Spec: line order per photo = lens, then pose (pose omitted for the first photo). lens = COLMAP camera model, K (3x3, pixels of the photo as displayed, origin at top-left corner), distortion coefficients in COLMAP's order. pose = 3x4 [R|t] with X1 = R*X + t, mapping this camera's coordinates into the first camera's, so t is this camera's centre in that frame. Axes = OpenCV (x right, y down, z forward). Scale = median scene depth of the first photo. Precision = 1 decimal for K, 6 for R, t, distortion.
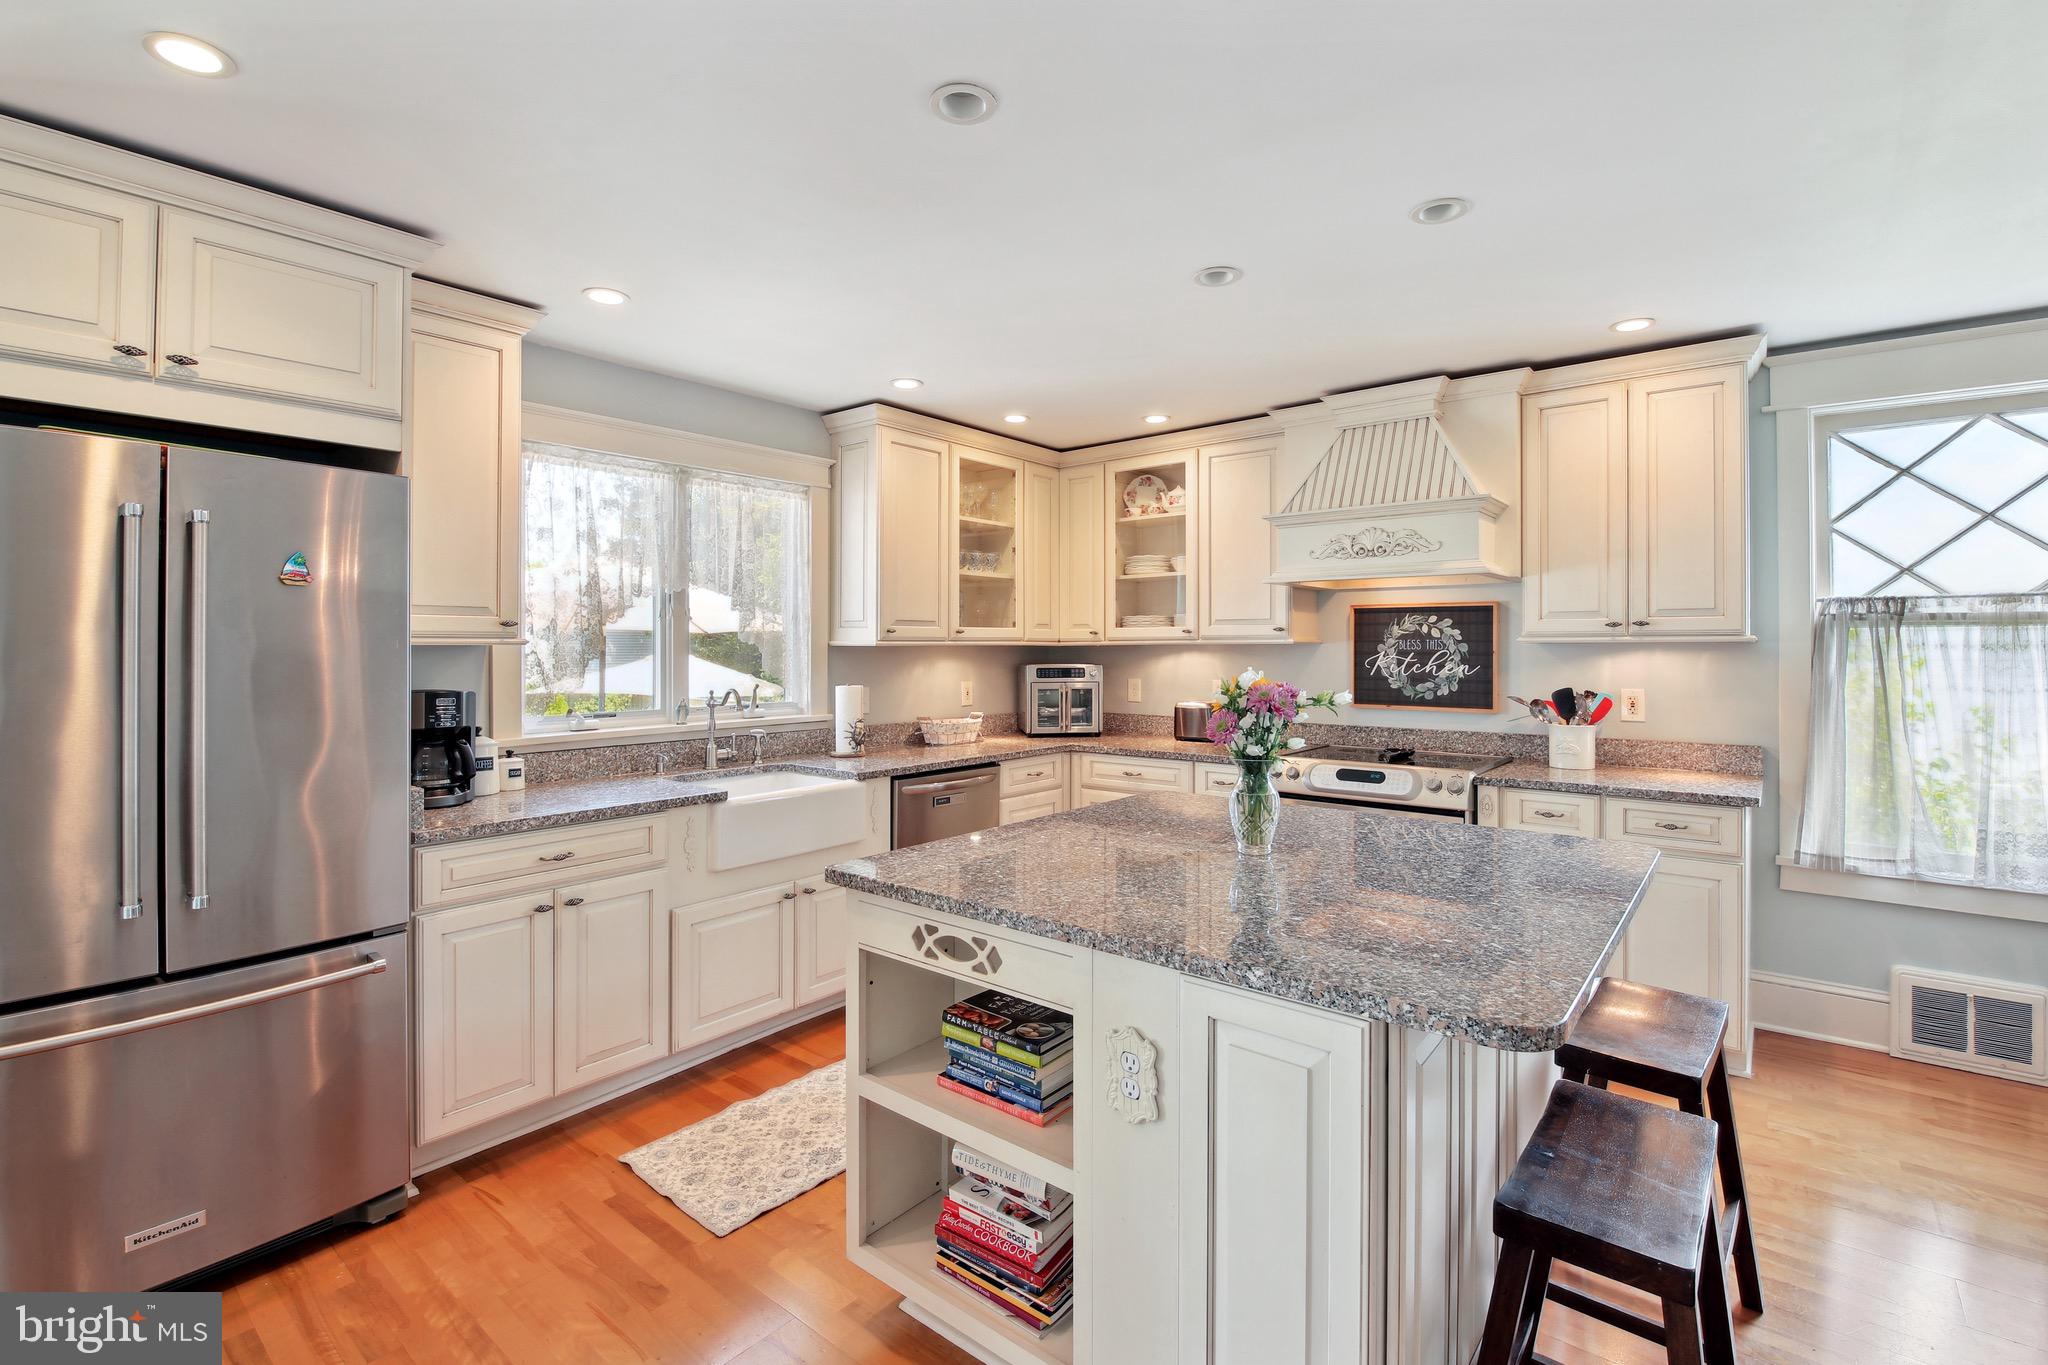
lens RADIAL K [[910.6, 0, 1066.1], [0, 910.6, 635.5], [0, 0, 1]] dist [0.020021, -0.004038]
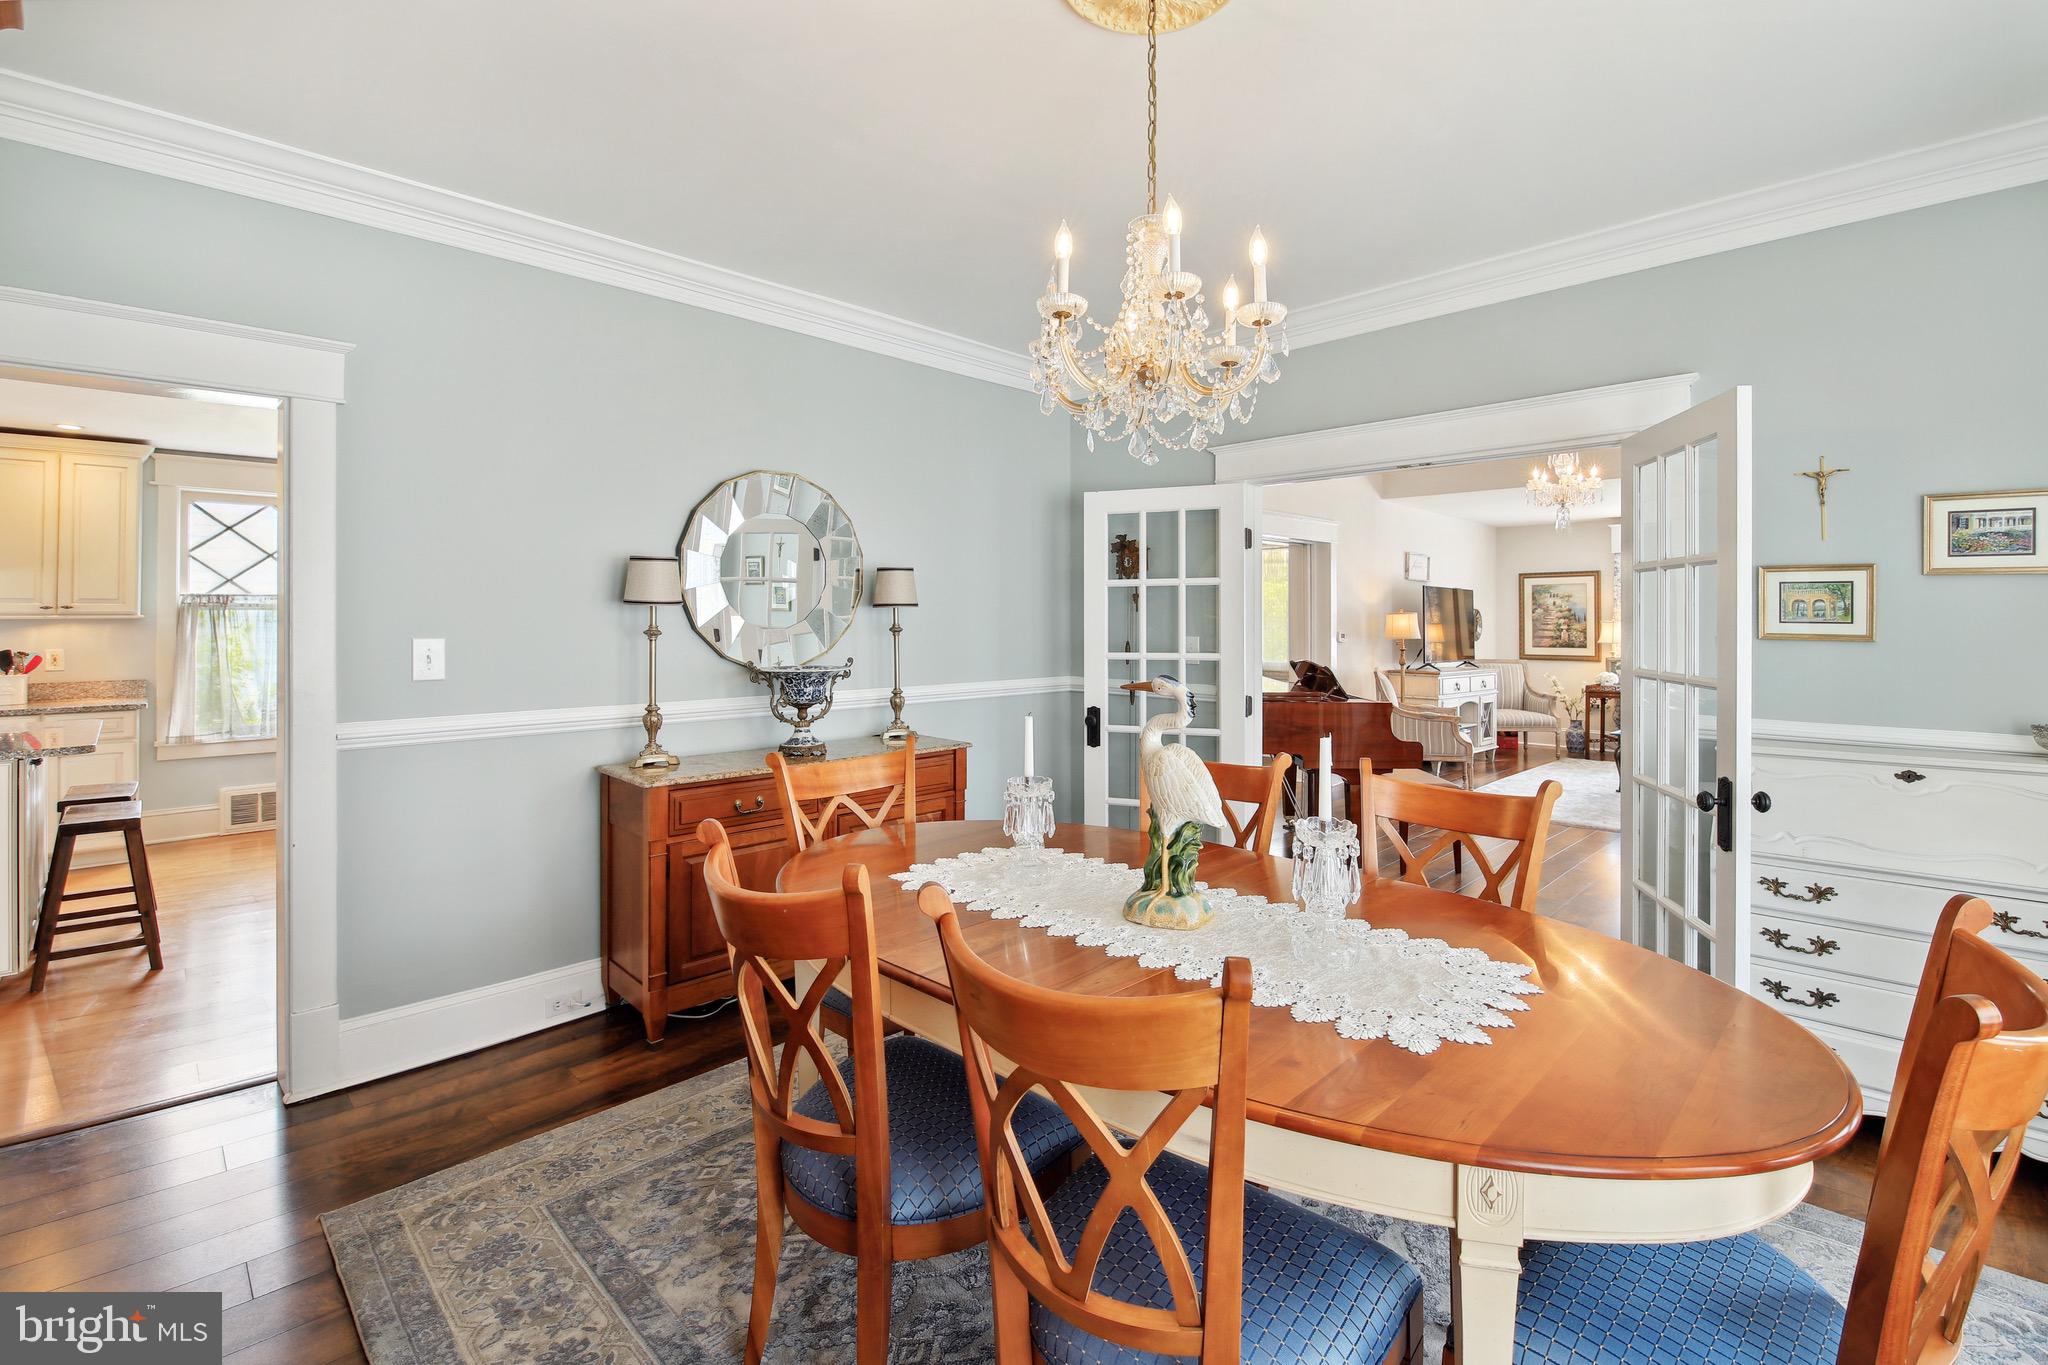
lens RADIAL K [[936.3, 0, 1058.7], [0, 936.3, 612.8], [0, 0, 1]] dist [0.001297, -0.000206]
pose [[0.091872, 0.003617, 0.995764, -0.630764], [-0.013282, 0.999909, -0.002407, -0.016995], [-0.995682, -0.013005, 0.091912, -0.649567]]
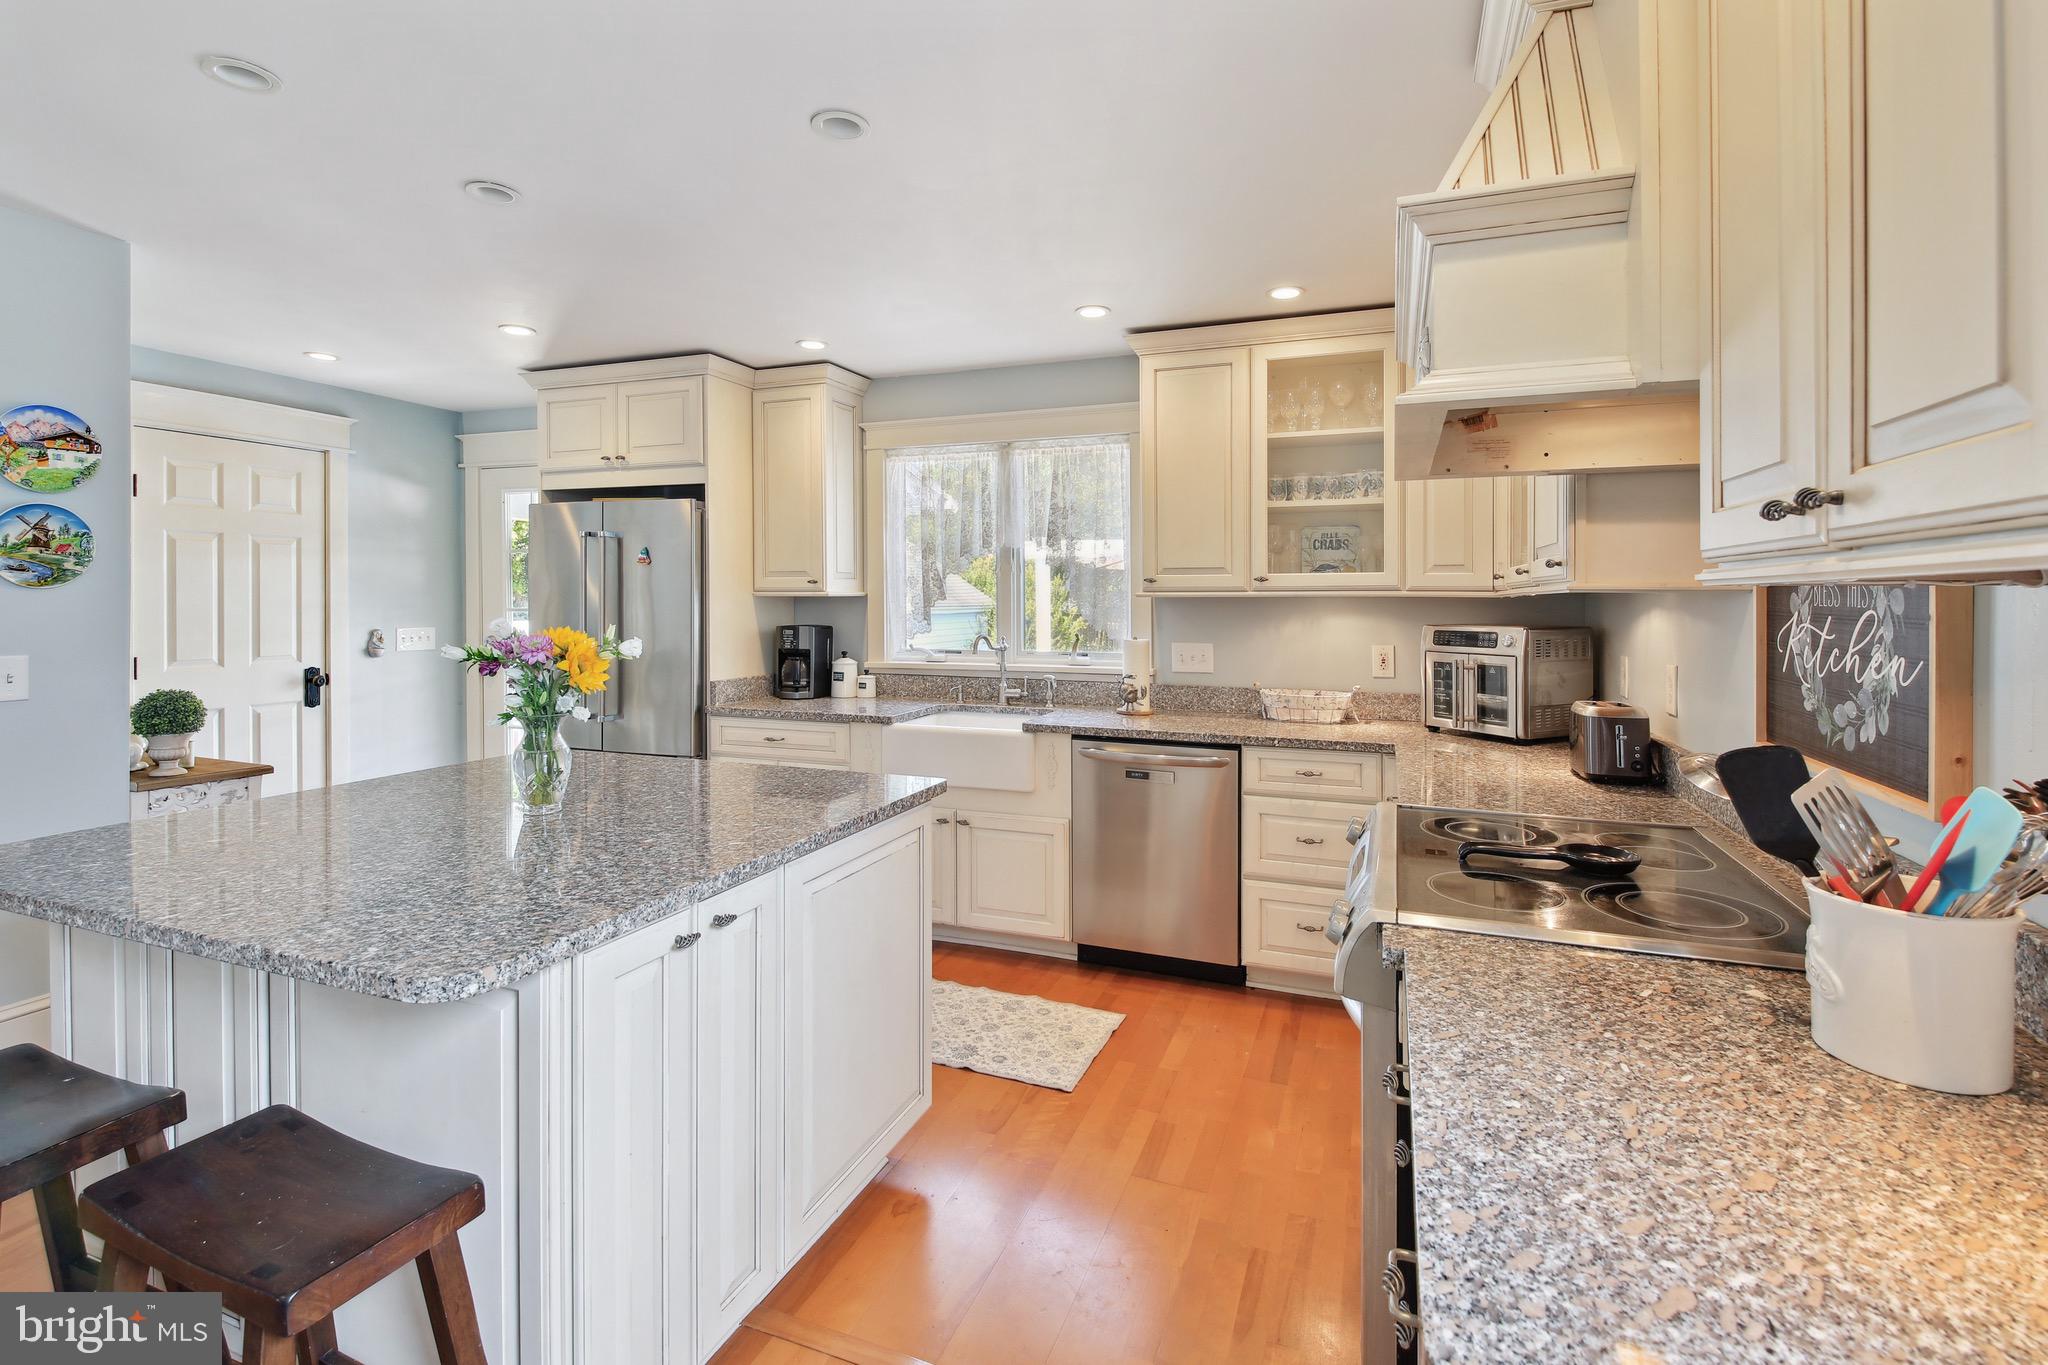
lens RADIAL K [[910.6, 0, 1075.0], [0, 910.6, 597.6], [0, 0, 1]] dist [0.020021, -0.004038]
pose [[0.321135, -0.001850, -0.947032, 0.902375], [0.008942, 0.999959, 0.001079, 0.014155], [0.946991, -0.008815, 0.321138, 0.899790]]
